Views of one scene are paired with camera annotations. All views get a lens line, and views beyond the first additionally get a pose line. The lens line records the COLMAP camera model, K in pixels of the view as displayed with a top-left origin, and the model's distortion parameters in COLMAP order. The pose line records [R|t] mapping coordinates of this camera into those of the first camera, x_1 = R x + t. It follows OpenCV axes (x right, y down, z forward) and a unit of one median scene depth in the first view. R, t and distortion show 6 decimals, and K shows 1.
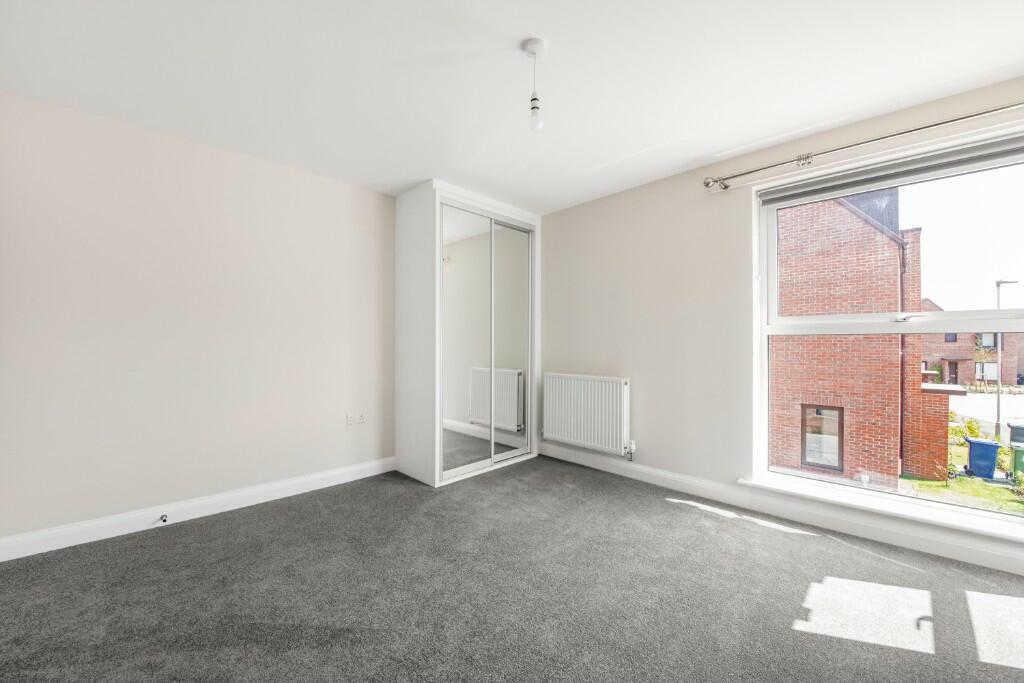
lens RADIAL K [[395.9, 0, 512.0], [0, 395.9, 341.5], [0, 0, 1]] dist [-0.000757, -0.000162]
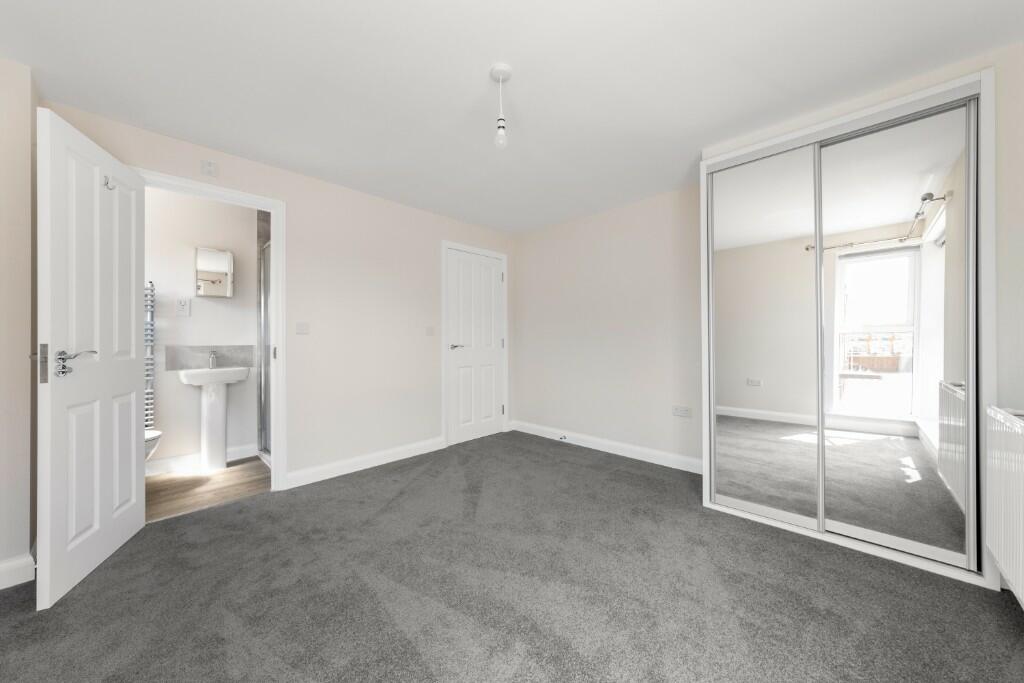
lens RADIAL K [[382.7, 0, 512.0], [0, 382.7, 341.5], [0, 0, 1]] dist [-0.008260, 0.000046]
pose [[0.029218, 0.007805, -0.999543, 0.819899], [-0.001075, 0.999969, 0.007777, 0.003883], [0.999572, 0.000848, 0.029225, 0.727745]]
